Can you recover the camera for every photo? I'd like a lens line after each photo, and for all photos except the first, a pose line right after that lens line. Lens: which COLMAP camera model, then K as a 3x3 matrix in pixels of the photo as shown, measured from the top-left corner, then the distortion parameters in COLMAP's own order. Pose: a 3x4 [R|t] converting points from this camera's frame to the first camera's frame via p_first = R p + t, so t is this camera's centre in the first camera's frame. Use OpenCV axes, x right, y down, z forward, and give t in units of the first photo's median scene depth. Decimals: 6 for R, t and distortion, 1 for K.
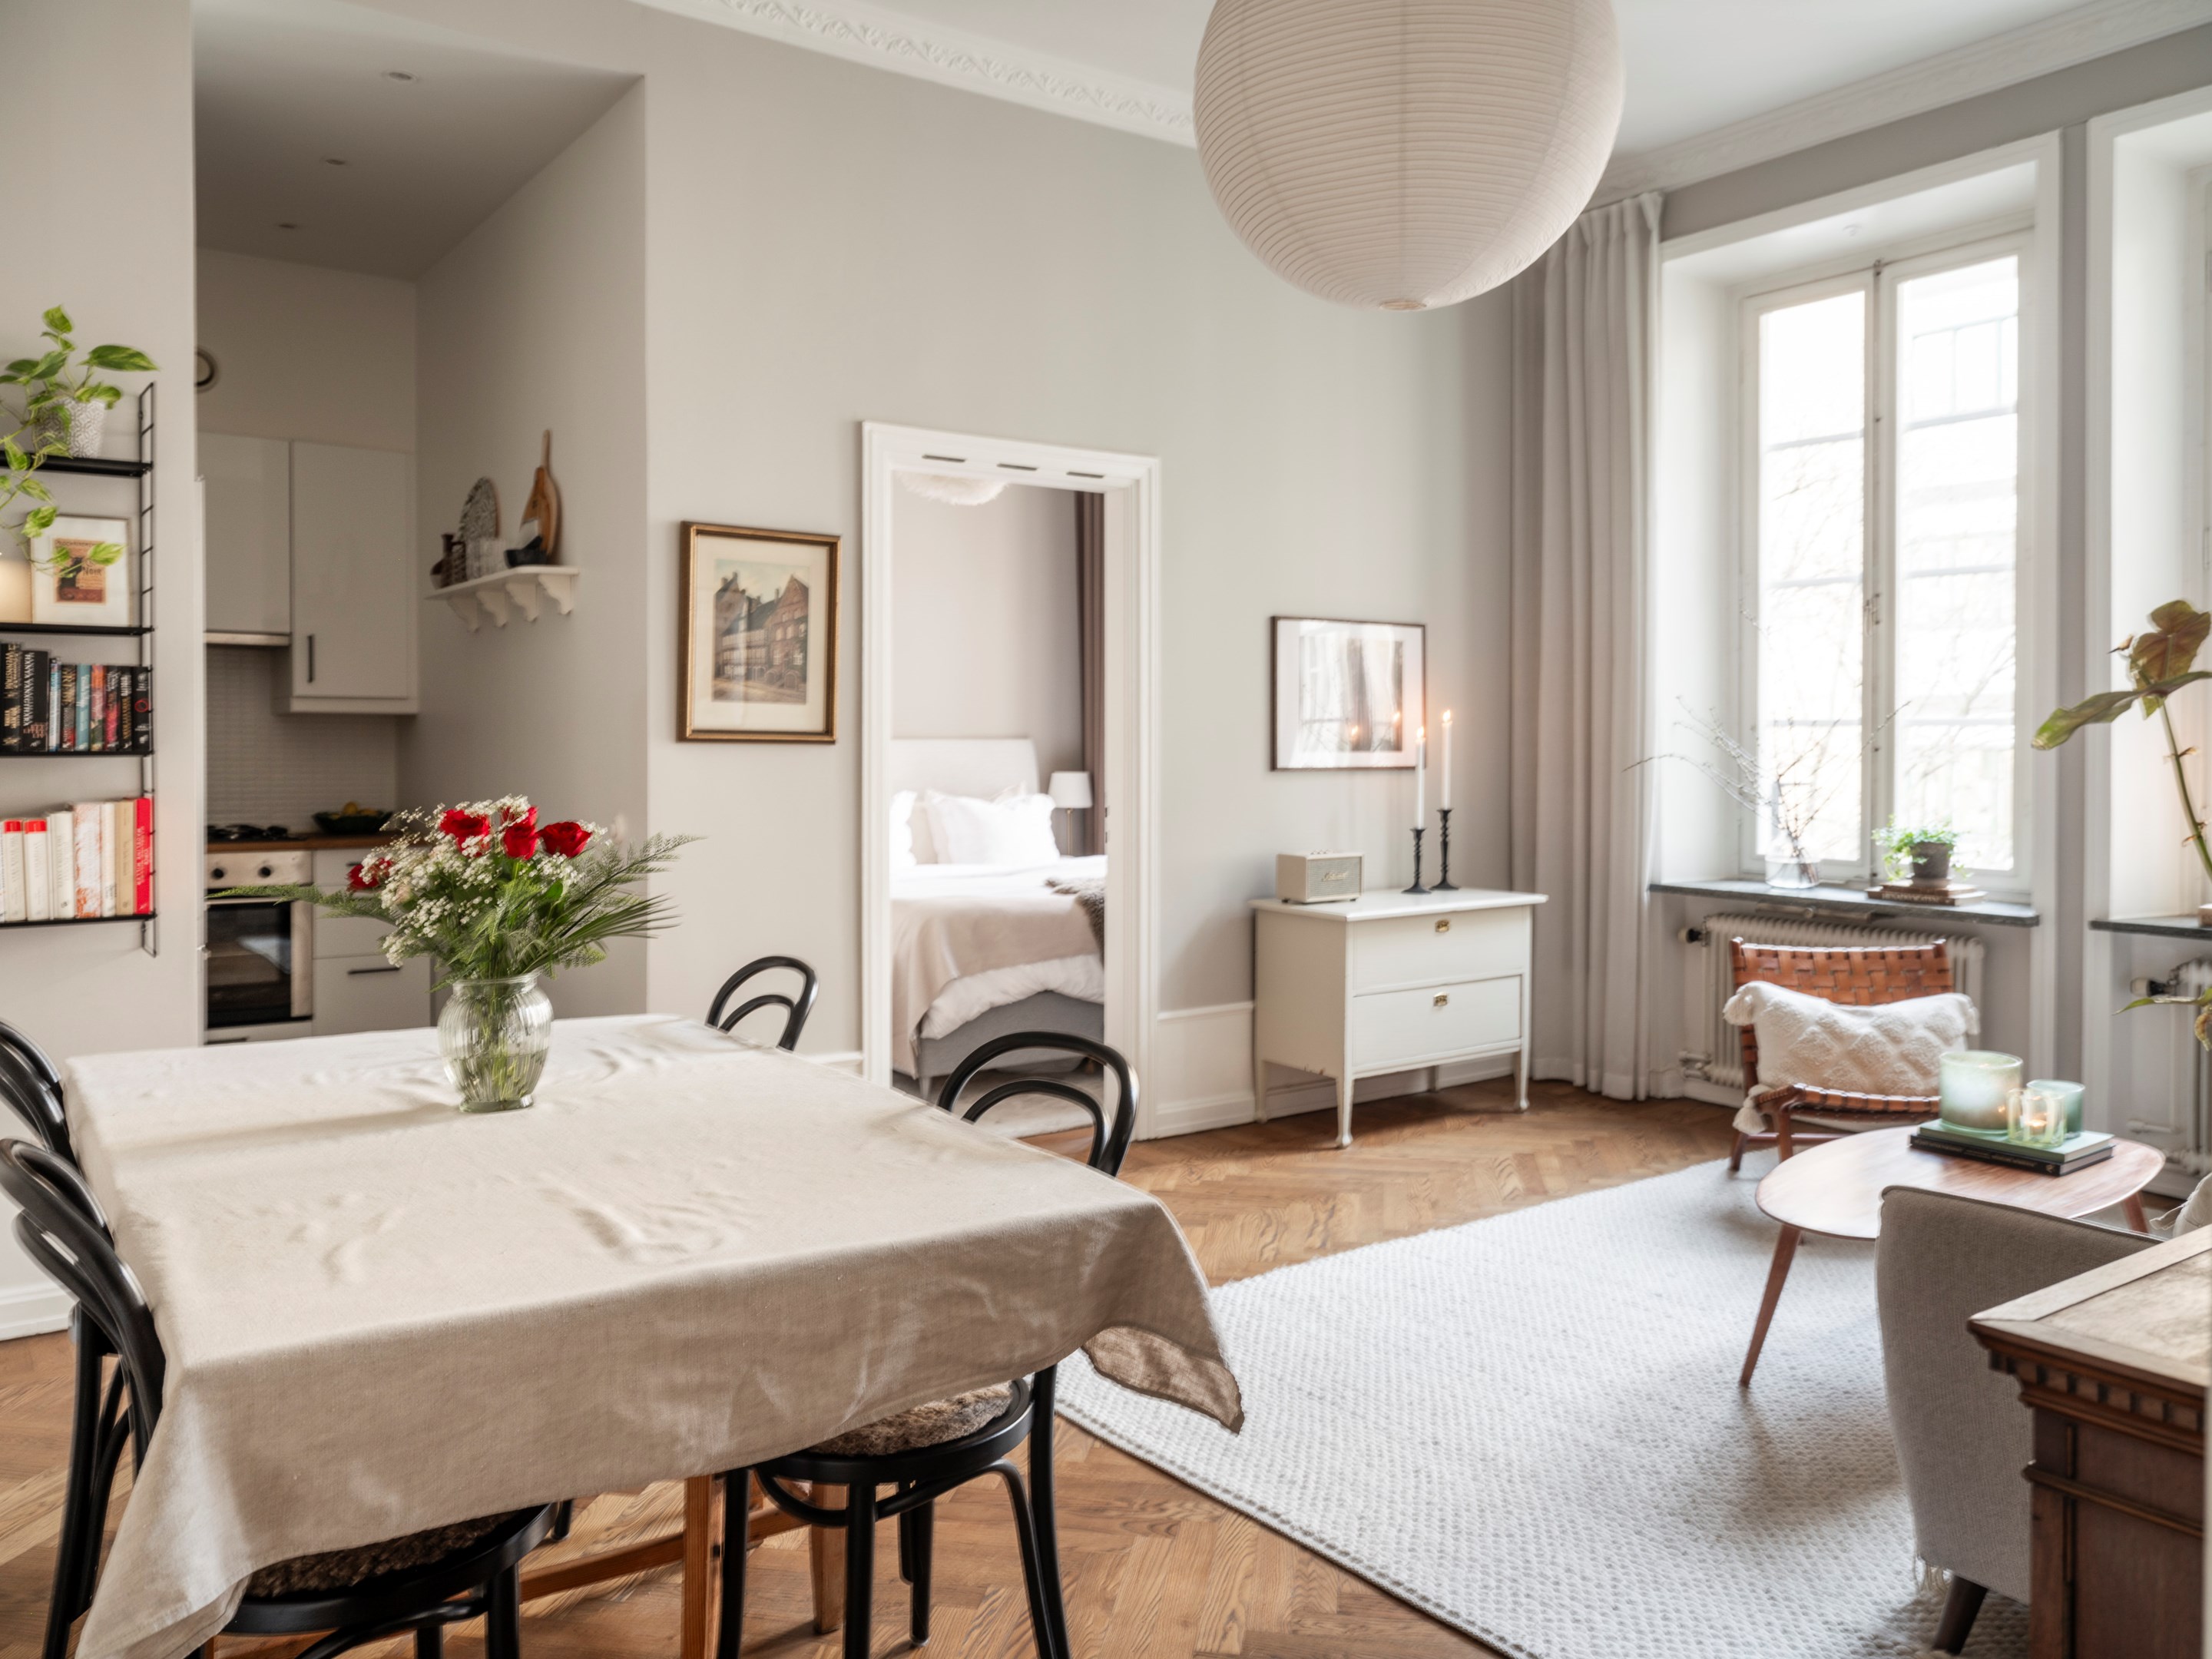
lens RADIAL K [[1644.2, 0, 1109.9], [0, 1644.2, 772.6], [0, 0, 1]] dist [0.001734, -0.001161]
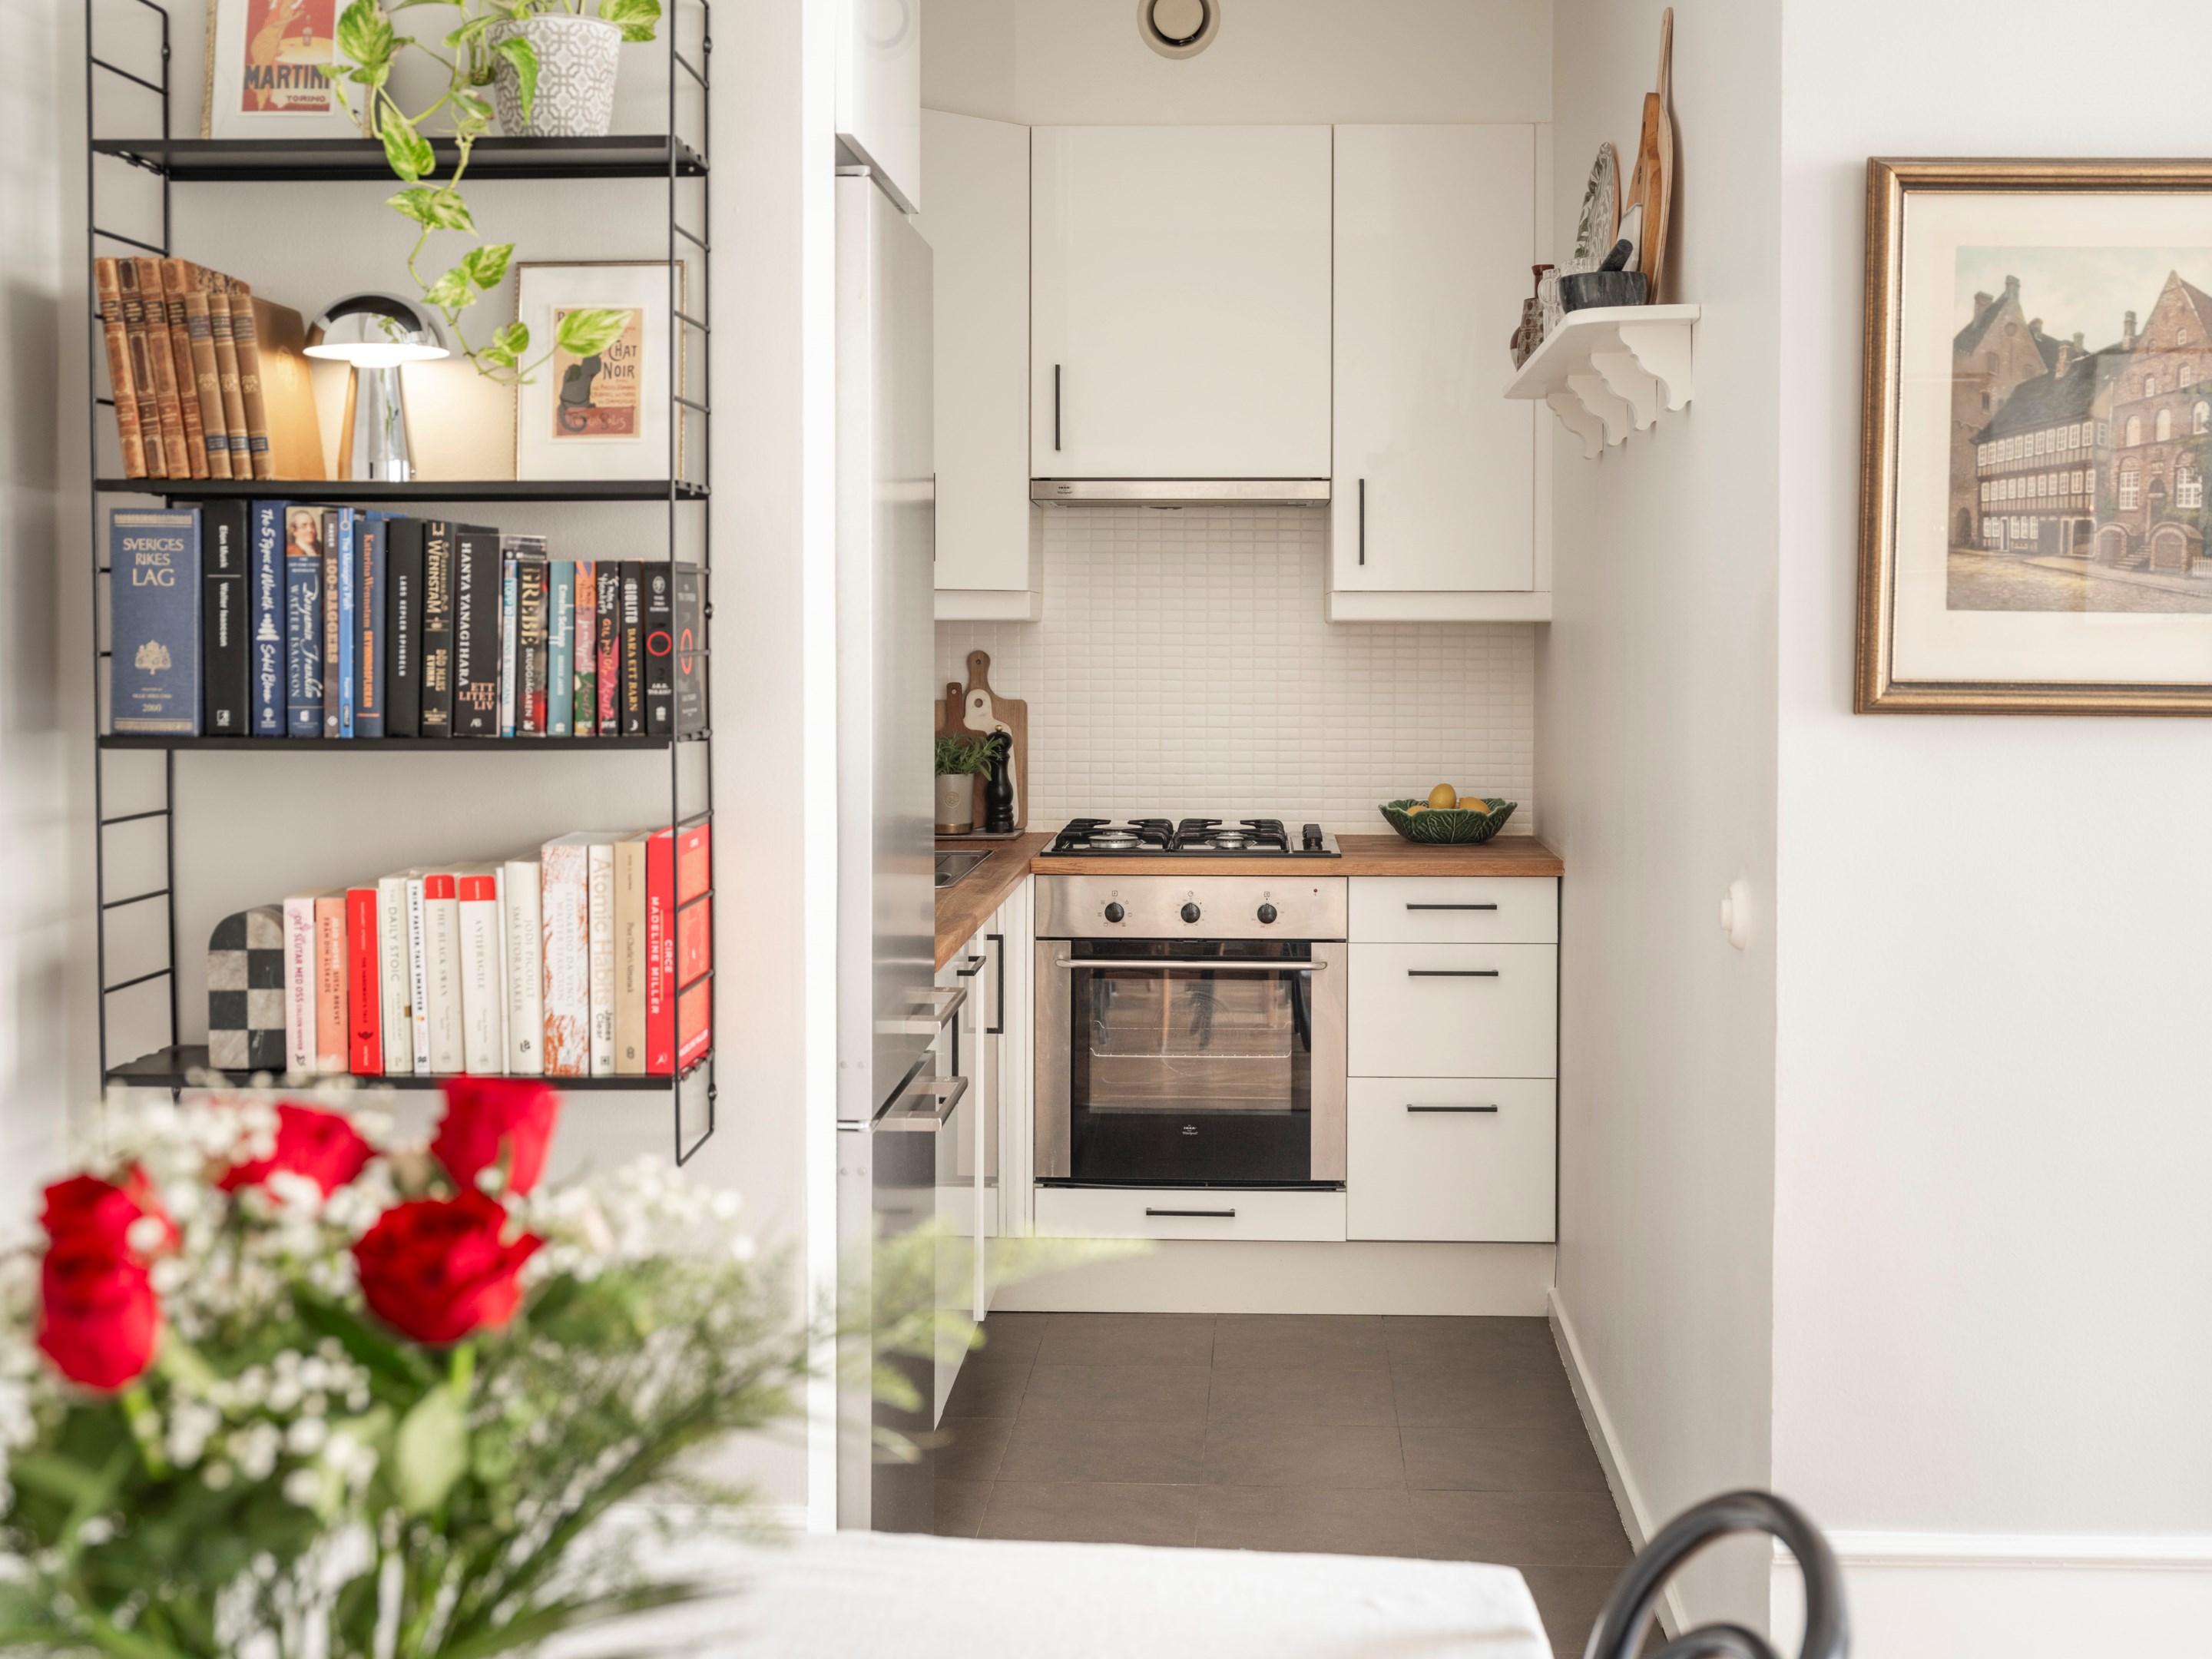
lens RADIAL K [[2674.7, 0, 1104.8], [0, 2674.7, 720.1], [0, 0, 1]] dist [-0.014145, 0.015711]
pose [[0.779612, 0.017399, -0.626021, 0.003364], [-0.009327, 0.999826, 0.016172, -0.032306], [0.626193, -0.006769, 0.779639, 0.472926]]
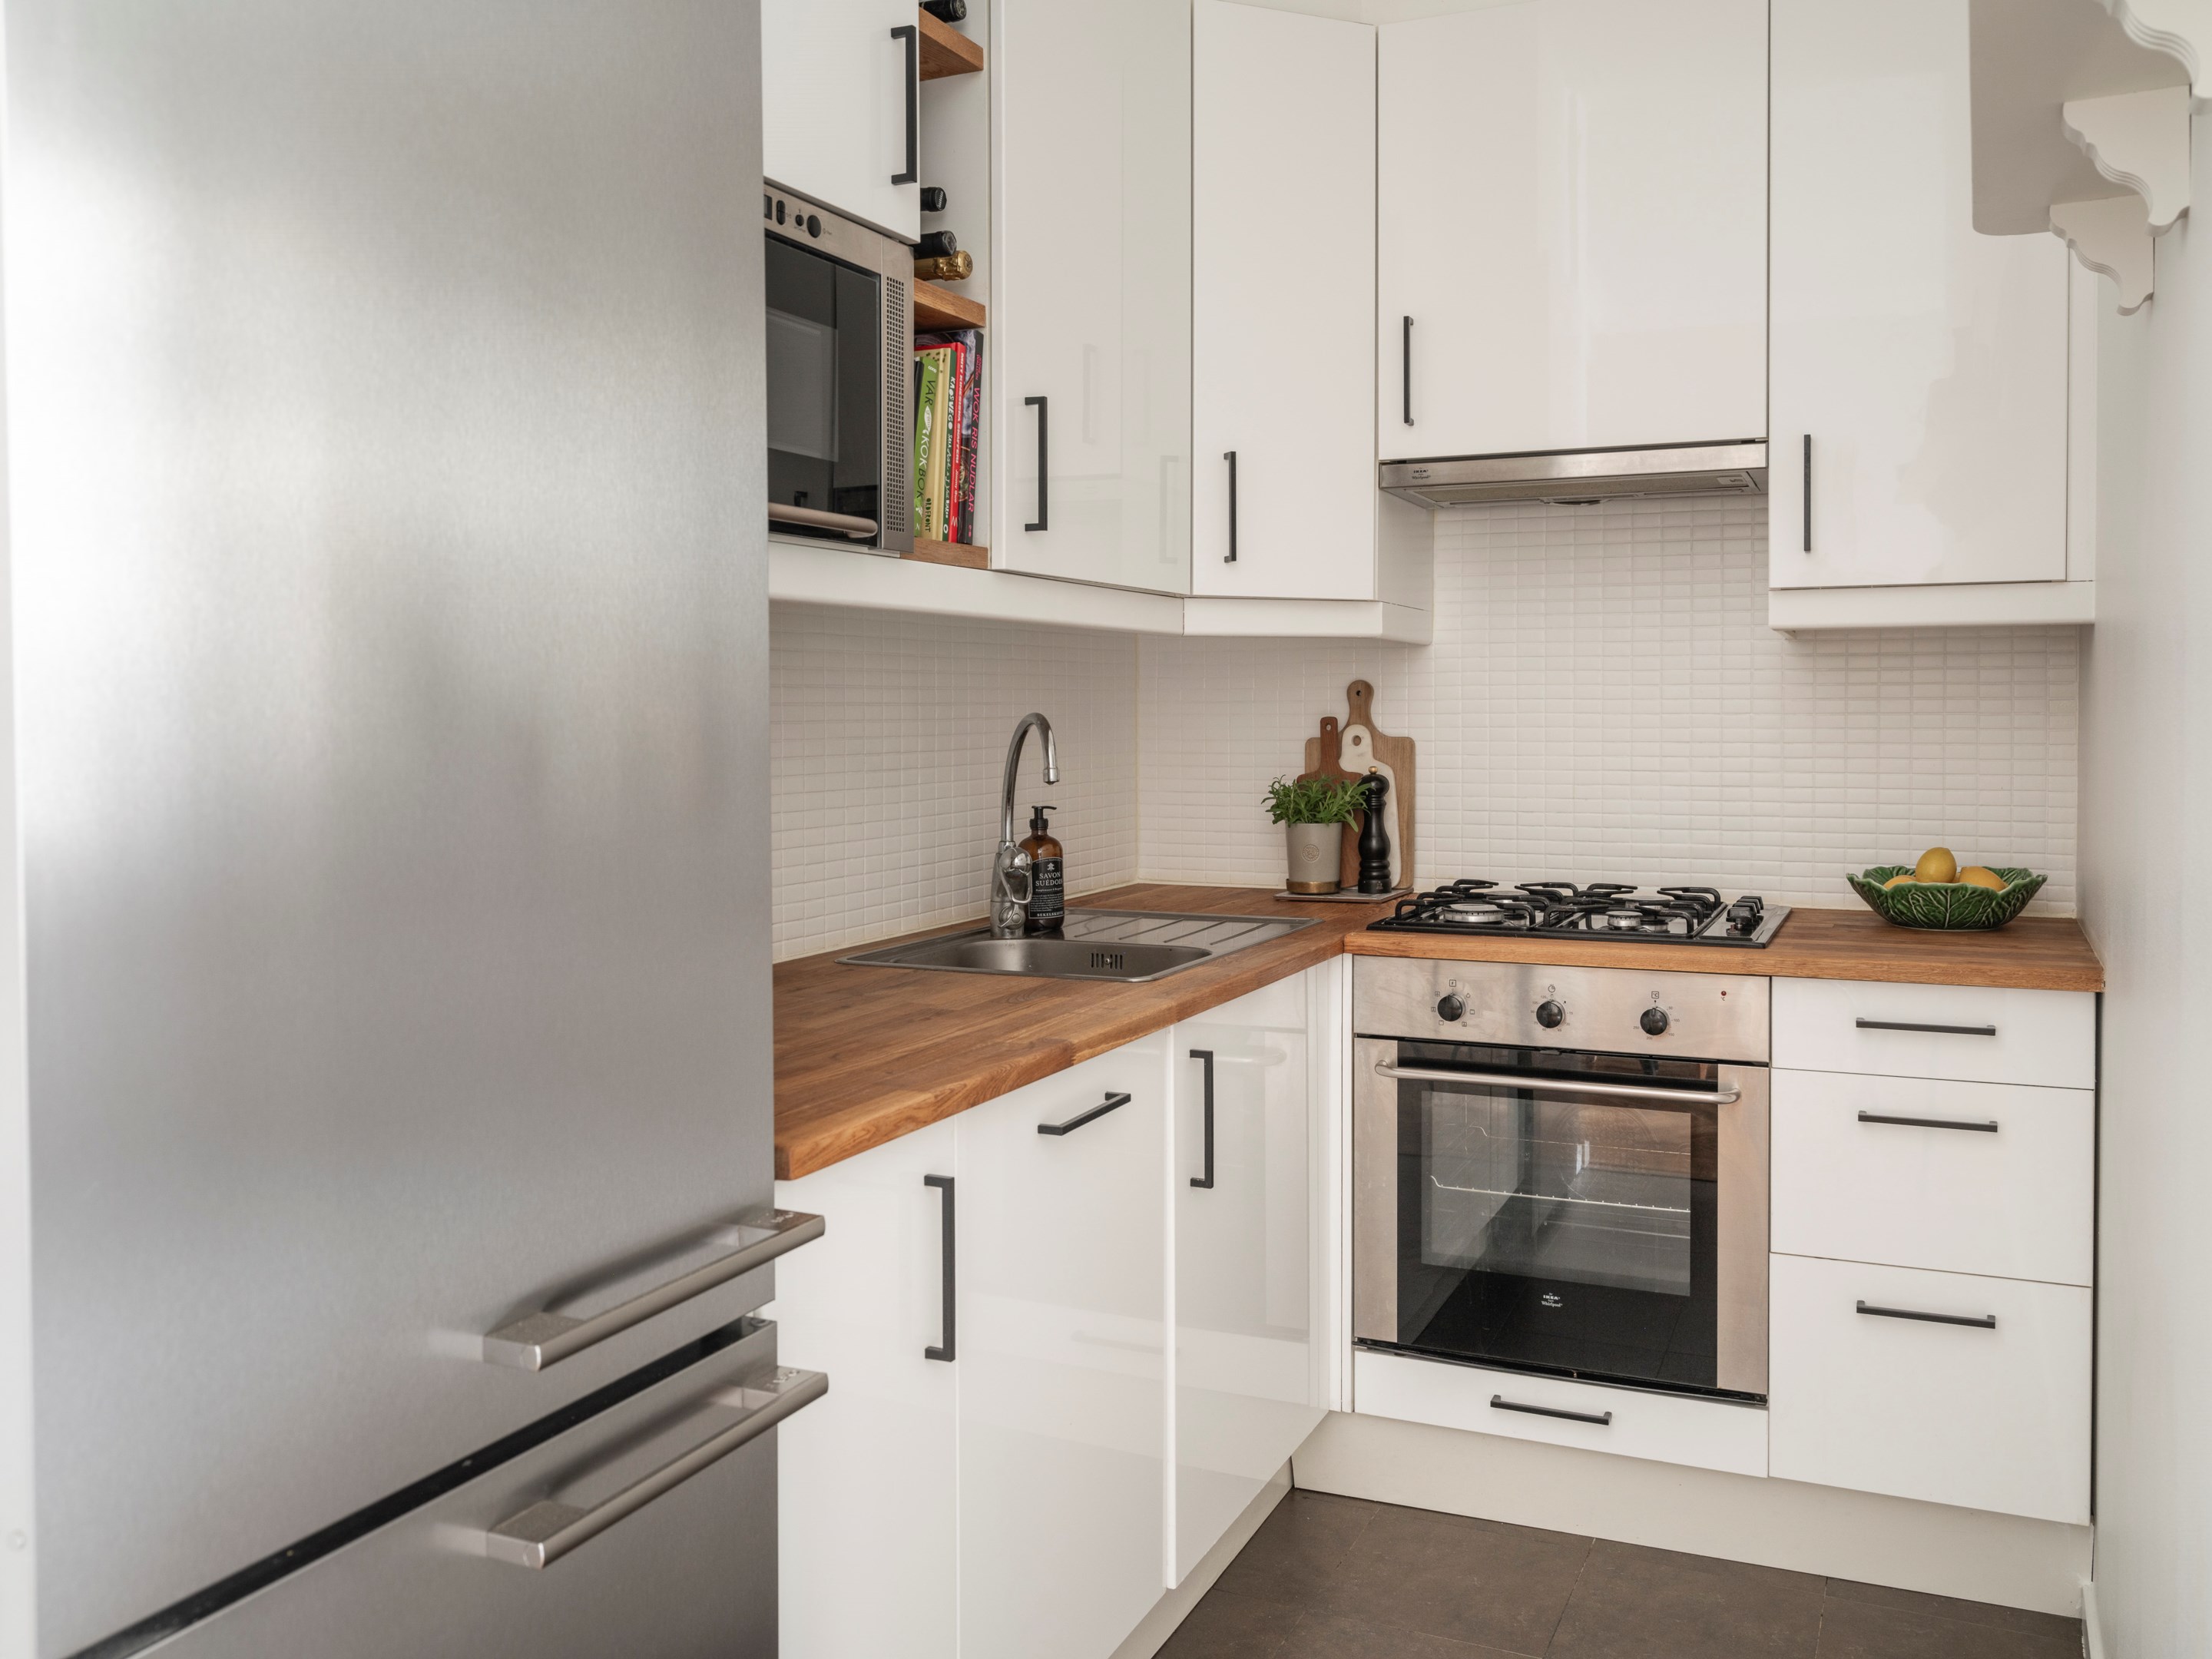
lens RADIAL K [[1836.4, 0, 1113.6], [0, 1836.4, 758.5], [0, 0, 1]] dist [-0.008503, -0.001378]
pose [[0.504456, 0.015326, -0.863302, -0.334167], [-0.010192, 0.999878, 0.011795, -0.015208], [0.863377, 0.002849, 0.504550, 1.146408]]
